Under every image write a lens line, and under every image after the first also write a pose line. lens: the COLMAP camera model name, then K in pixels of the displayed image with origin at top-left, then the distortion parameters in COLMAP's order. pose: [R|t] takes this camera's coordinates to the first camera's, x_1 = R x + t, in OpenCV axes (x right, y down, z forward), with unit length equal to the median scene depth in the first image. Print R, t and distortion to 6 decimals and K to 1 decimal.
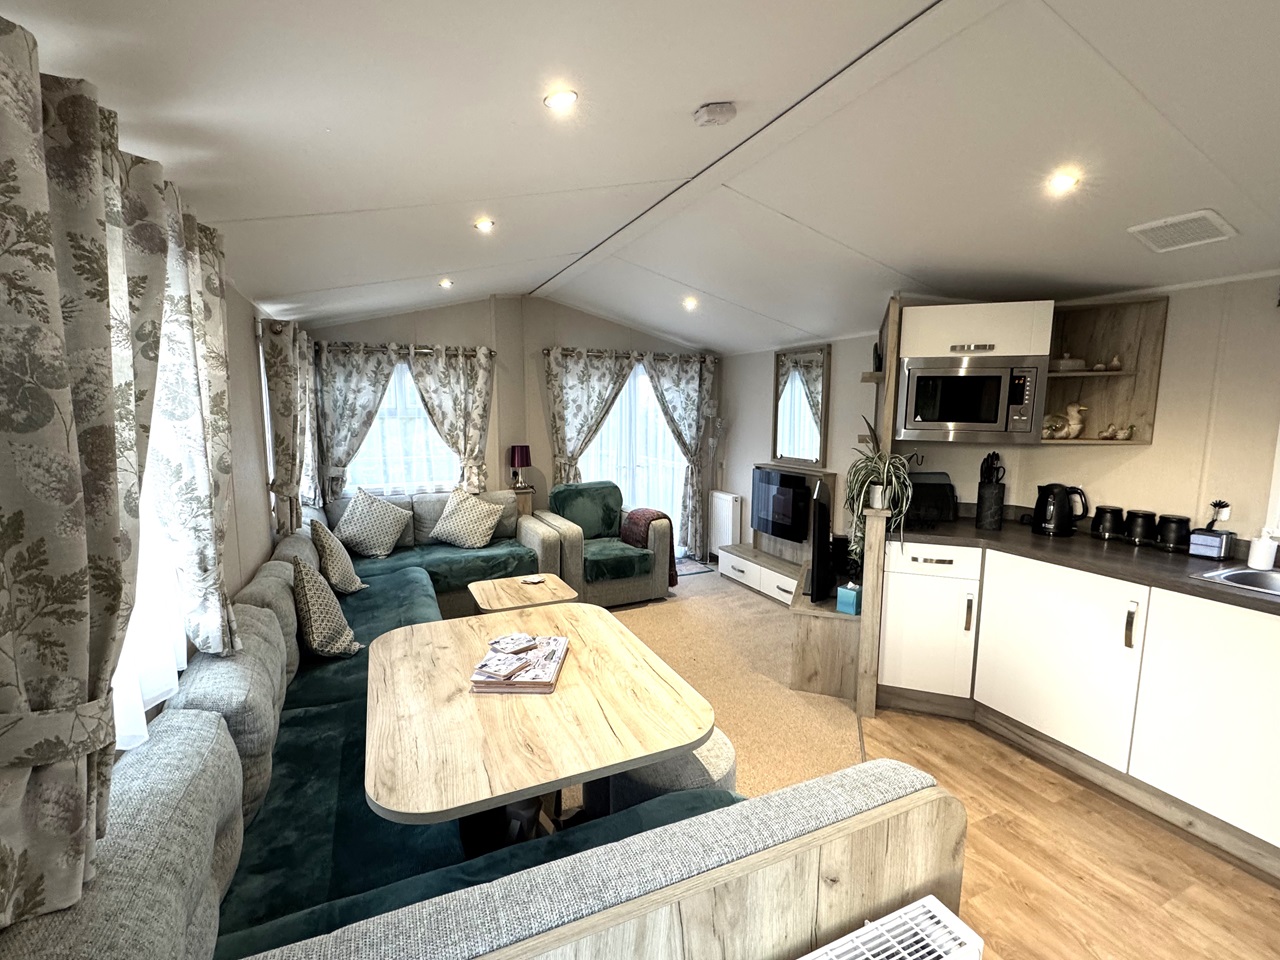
lens RADIAL K [[575.9, 0, 640.8], [0, 575.9, 480.5], [0, 0, 1]] dist [-0.000402, 0.001256]
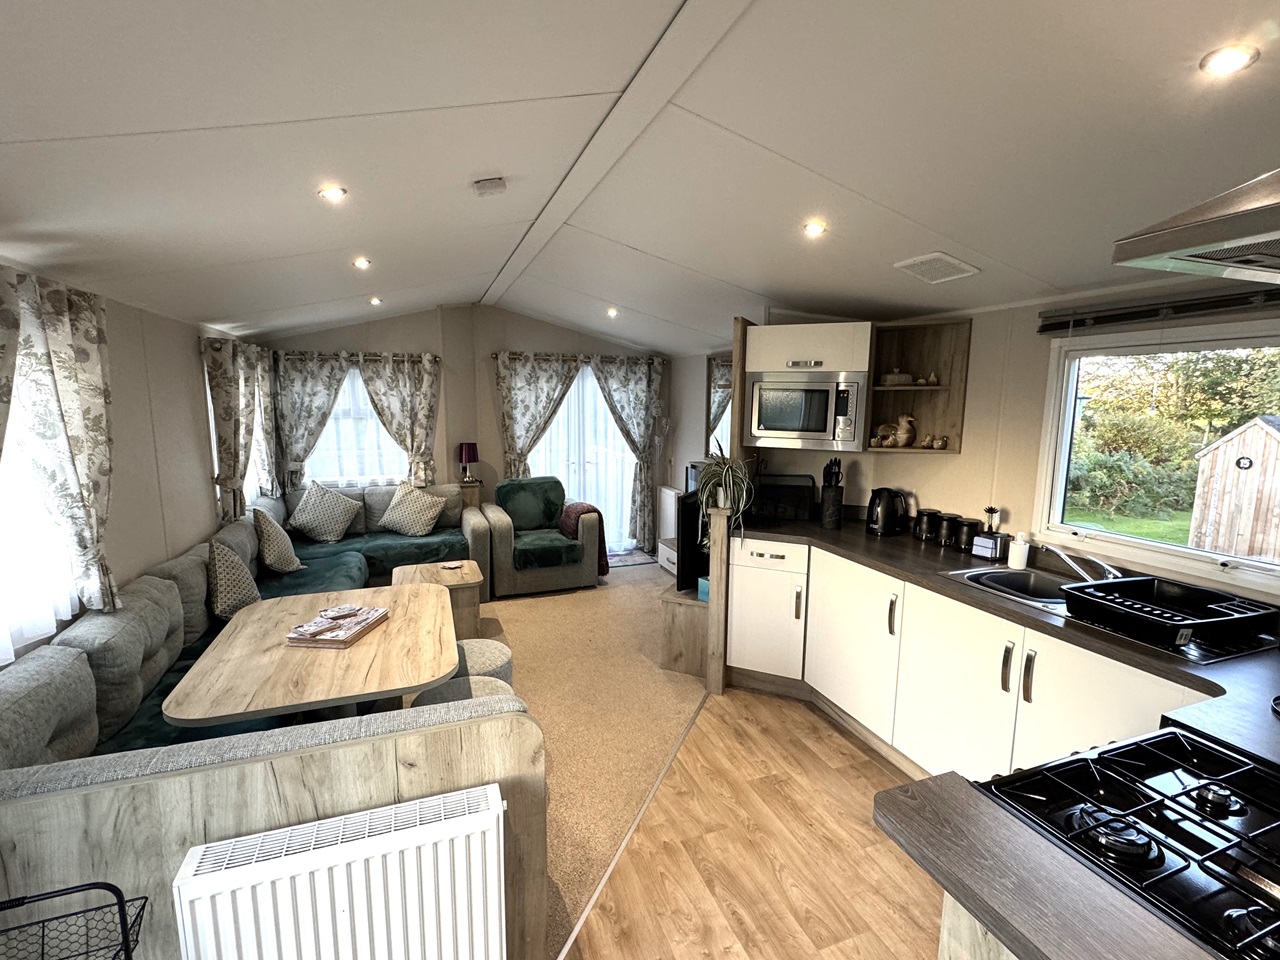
lens RADIAL K [[588.8, 0, 640.5], [0, 588.8, 481.1], [0, 0, 1]] dist [-0.002633, 0.001488]
pose [[0.997309, 0.013643, -0.072028, 0.297925], [-0.012383, 0.999763, 0.017916, -0.019062], [0.072255, -0.016976, 0.997242, -0.130409]]
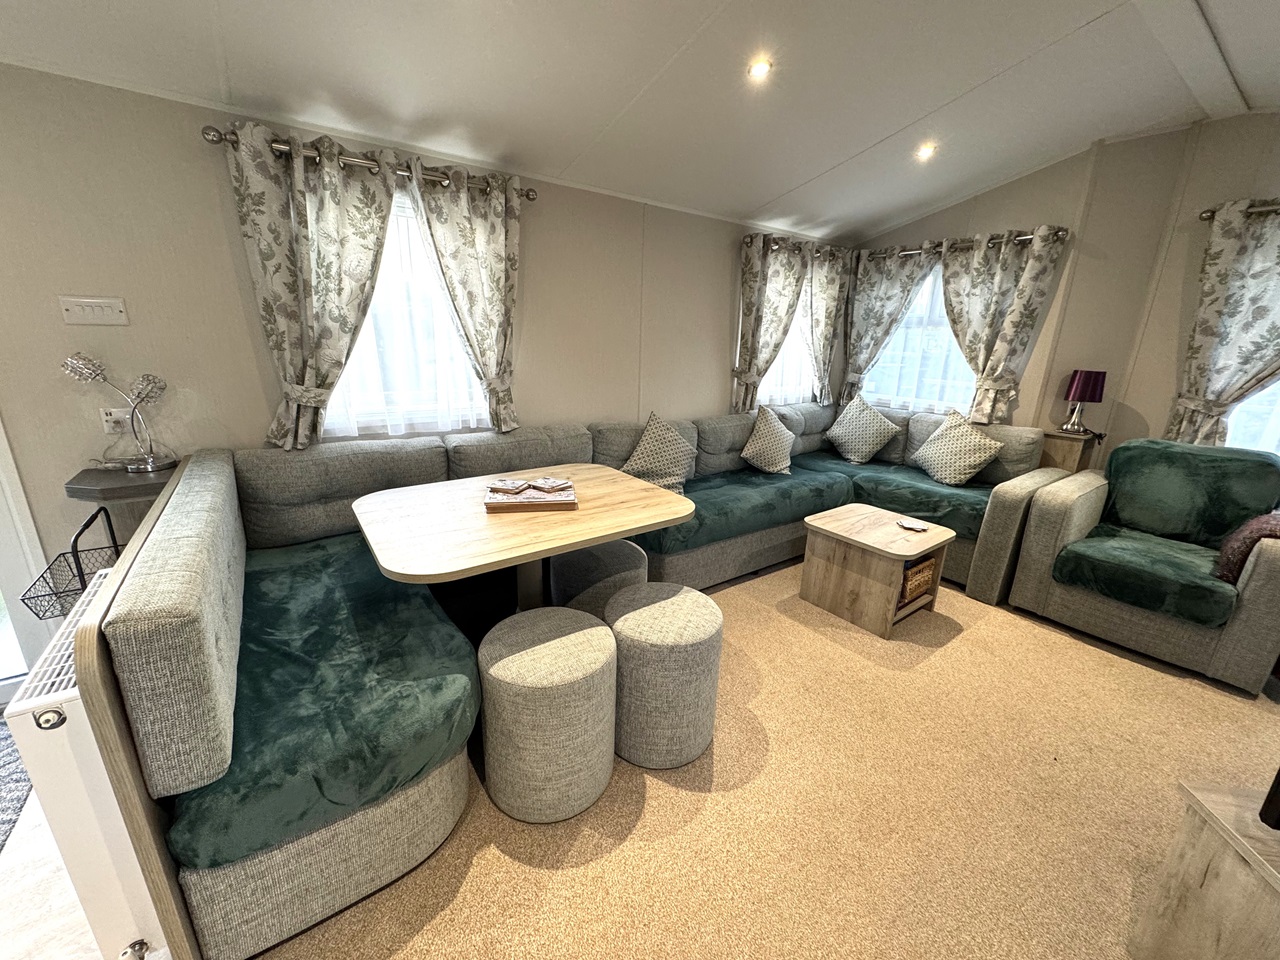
lens RADIAL K [[507.5, 0, 639.2], [0, 507.5, 480.3], [0, 0, 1]] dist [-0.001504, 0.000213]
pose [[0.190777, 0.269151, -0.944014, 0.449501], [-0.149724, 0.958403, 0.242996, -0.002306], [0.970148, 0.094983, 0.223140, 0.535894]]
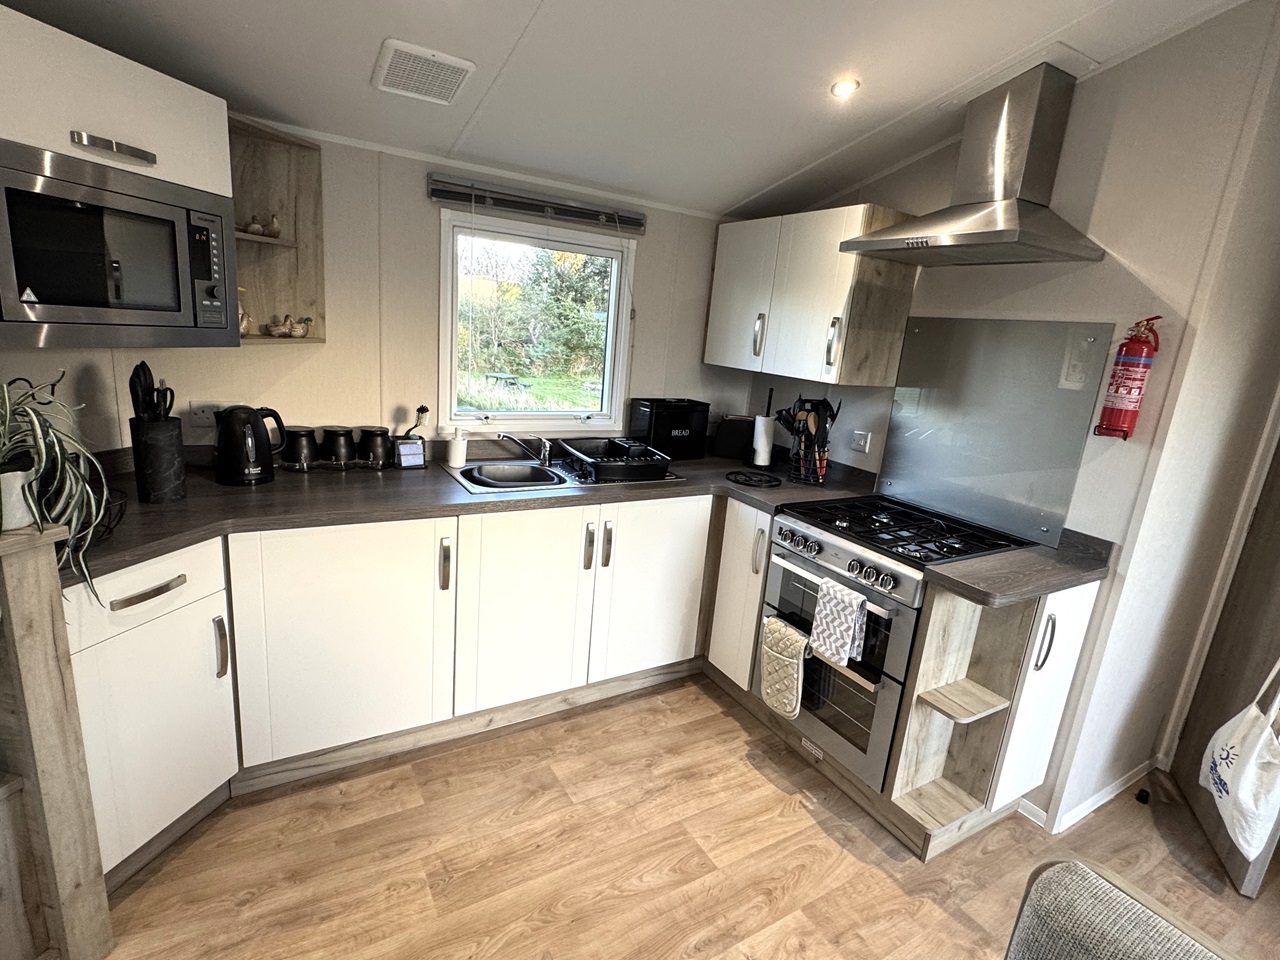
lens RADIAL K [[626.5, 0, 639.8], [0, 626.5, 480.2], [0, 0, 1]] dist [0.000209, 0.000729]
pose [[-0.104009, -0.251104, 0.962356, -0.035967], [0.035540, 0.966048, 0.255908, -0.070134], [-0.993941, 0.060819, -0.091554, 0.541463]]
